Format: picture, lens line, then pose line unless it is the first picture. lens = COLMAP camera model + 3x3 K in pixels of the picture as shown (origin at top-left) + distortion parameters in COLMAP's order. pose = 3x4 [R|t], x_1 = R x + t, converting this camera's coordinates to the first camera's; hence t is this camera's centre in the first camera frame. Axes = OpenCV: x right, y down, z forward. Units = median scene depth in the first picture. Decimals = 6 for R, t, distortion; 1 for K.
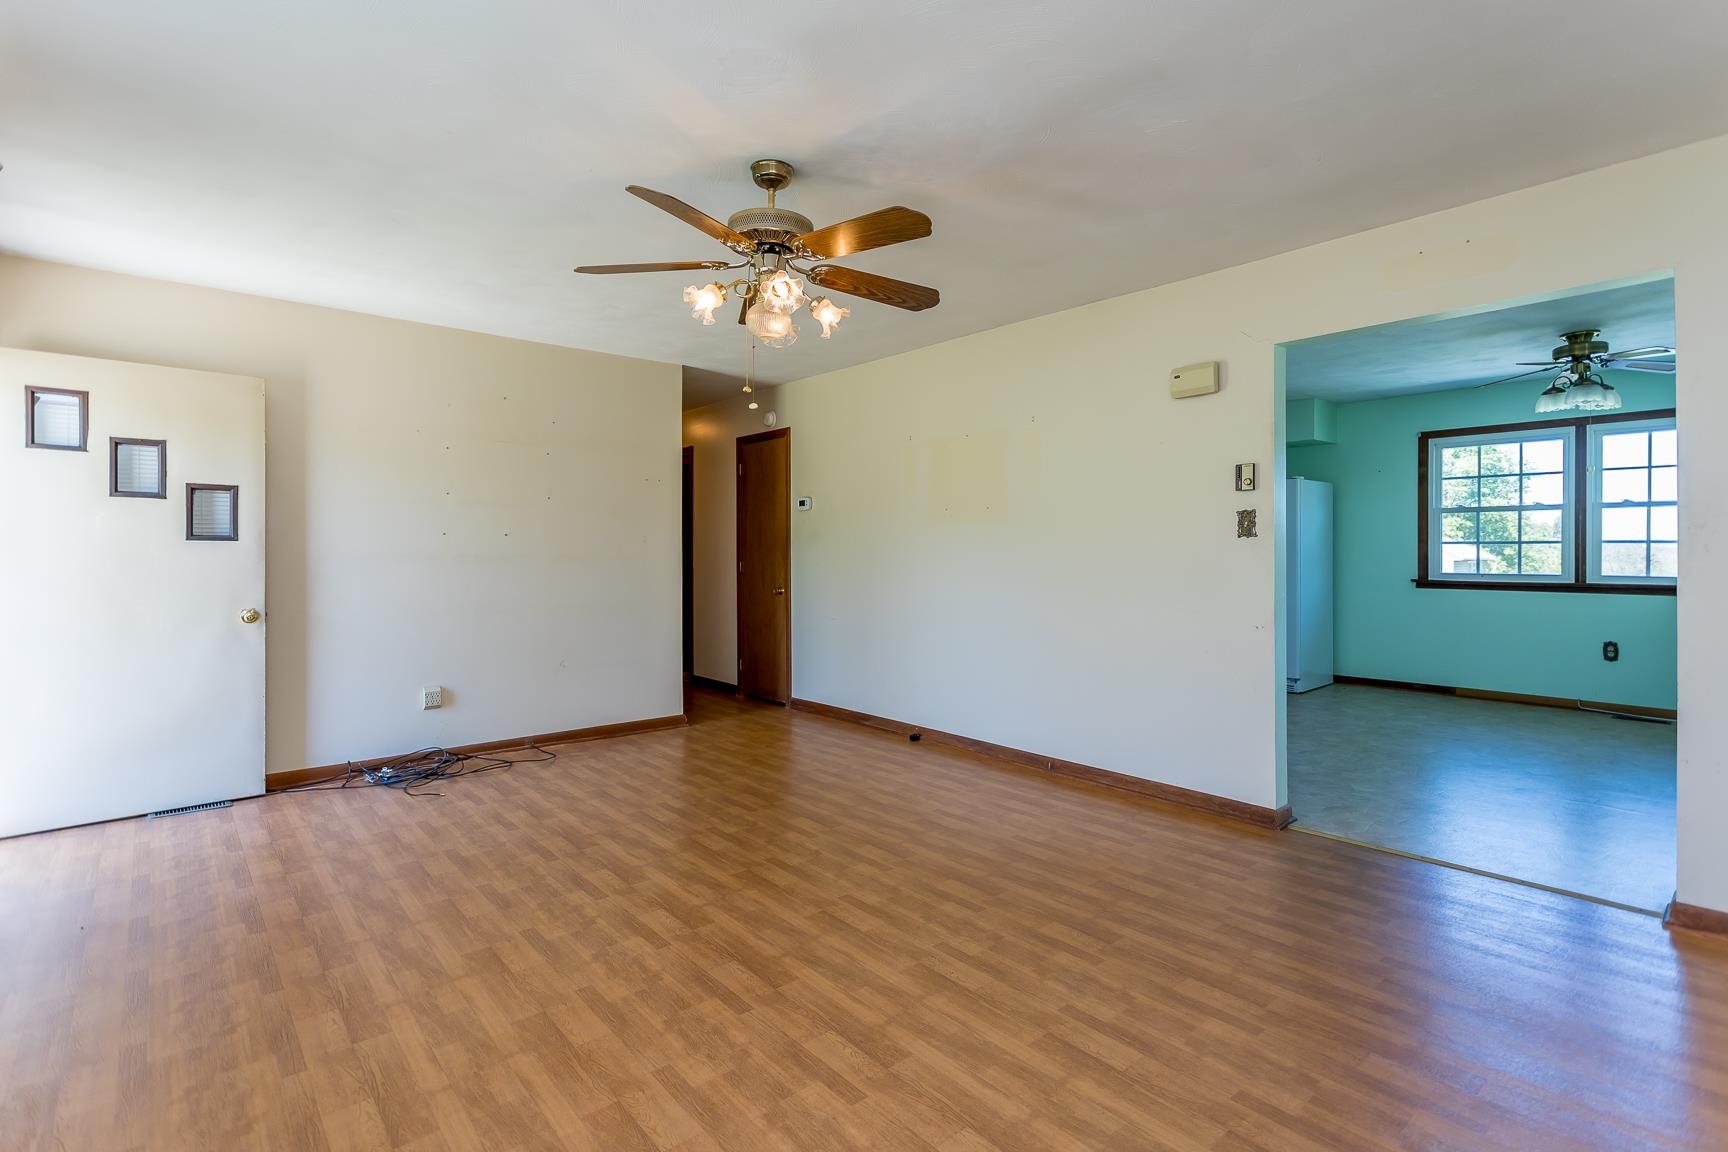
lens RADIAL K [[820.2, 0, 877.1], [0, 820.2, 543.0], [0, 0, 1]] dist [-0.001002, 0.002615]
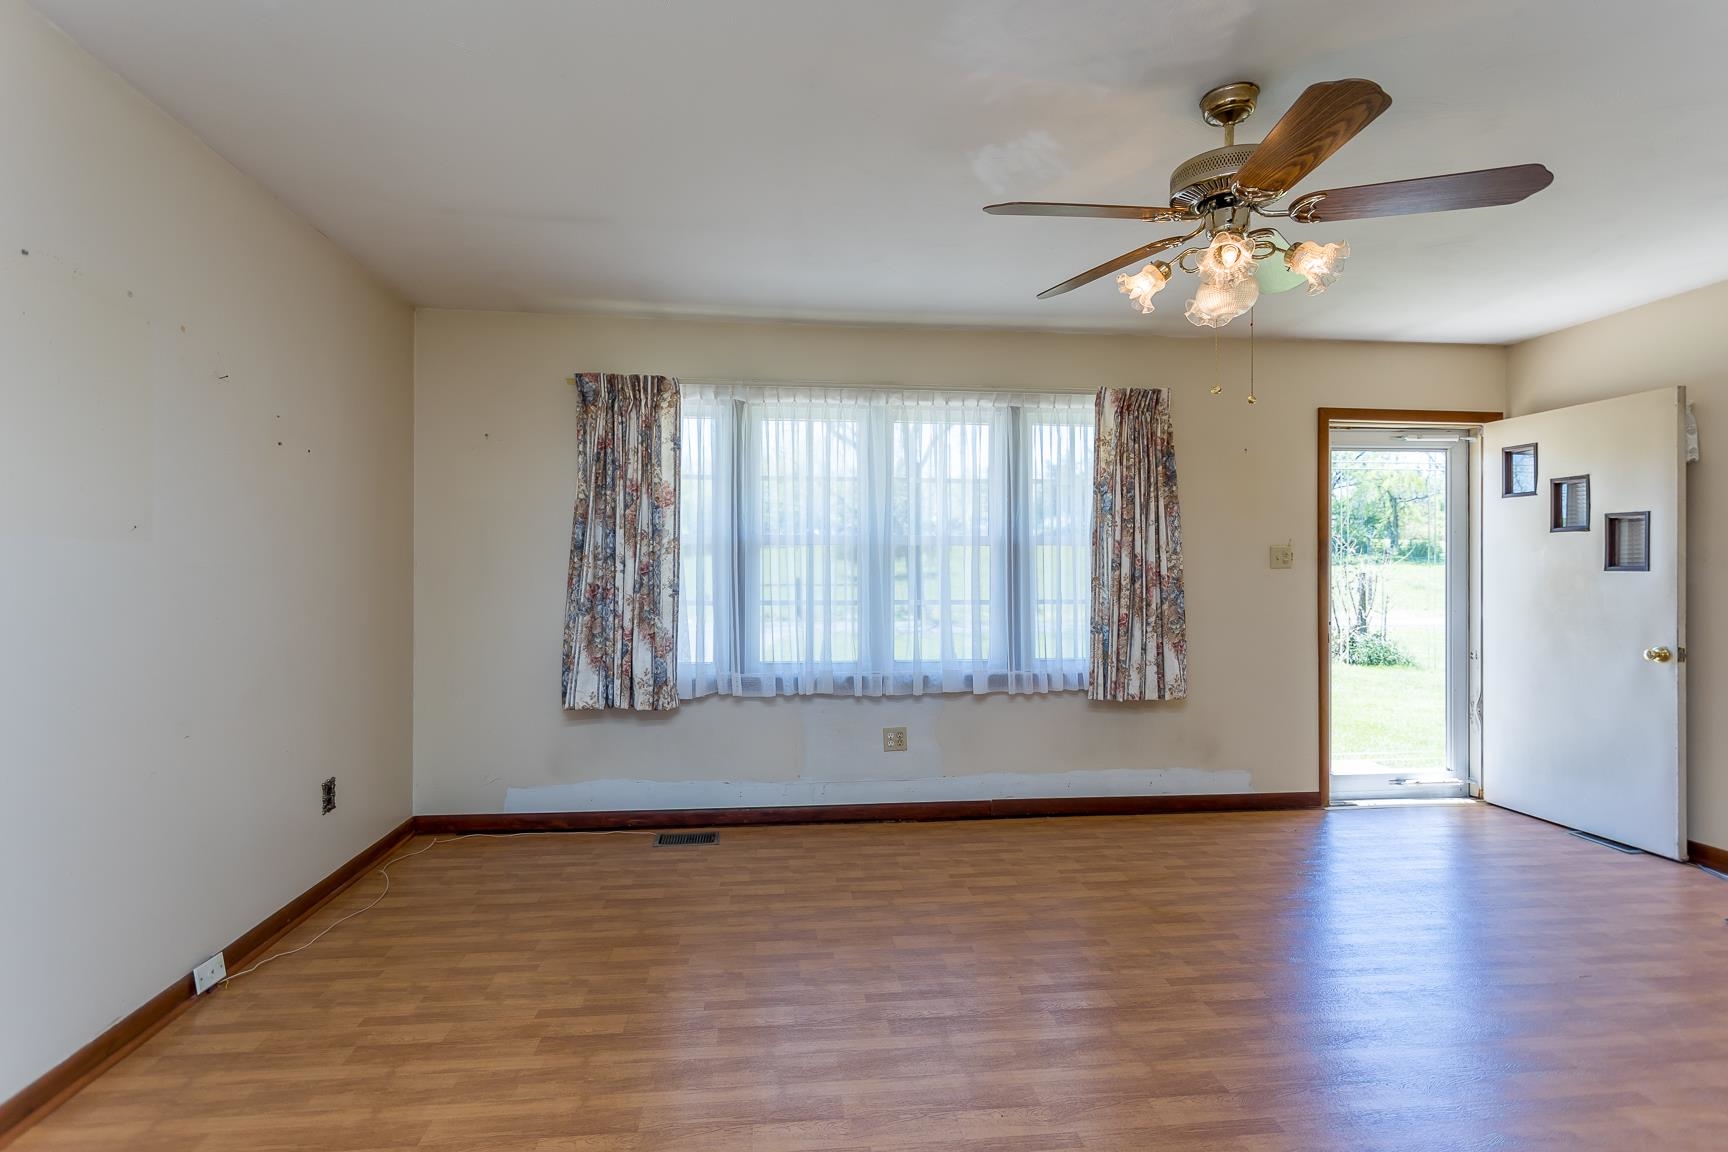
lens RADIAL K [[820.2, 0, 855.4], [0, 820.2, 572.0], [0, 0, 1]] dist [-0.001002, 0.002615]
pose [[-0.571041, -0.000097, -0.820922, 0.656864], [0.005929, 0.999973, -0.004243, -0.004842], [0.820900, -0.007291, -0.571025, 1.060133]]
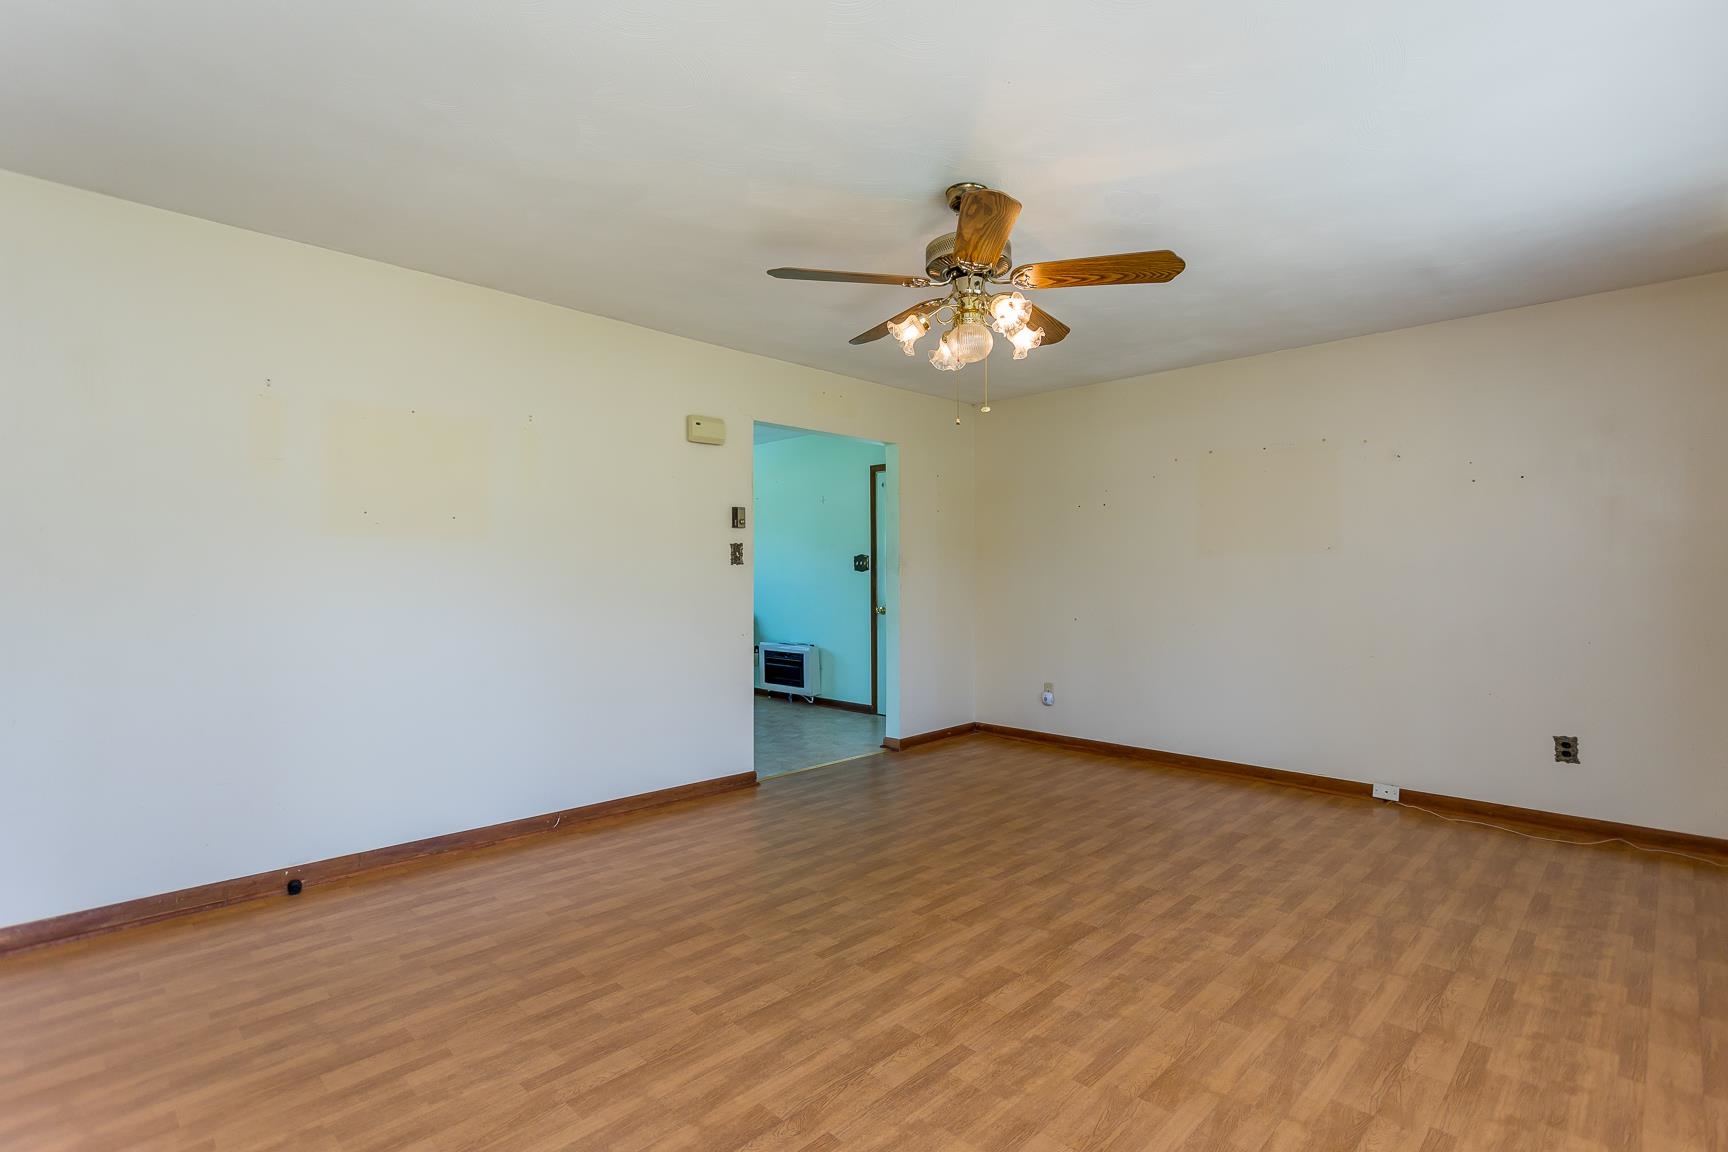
lens RADIAL K [[820.2, 0, 857.9], [0, 820.2, 594.4], [0, 0, 1]] dist [-0.001002, 0.002615]
pose [[-0.069467, -0.021171, 0.997360, -1.009365], [-0.009988, 0.999739, 0.020525, 0.012704], [-0.997534, -0.008536, -0.069660, 1.106992]]
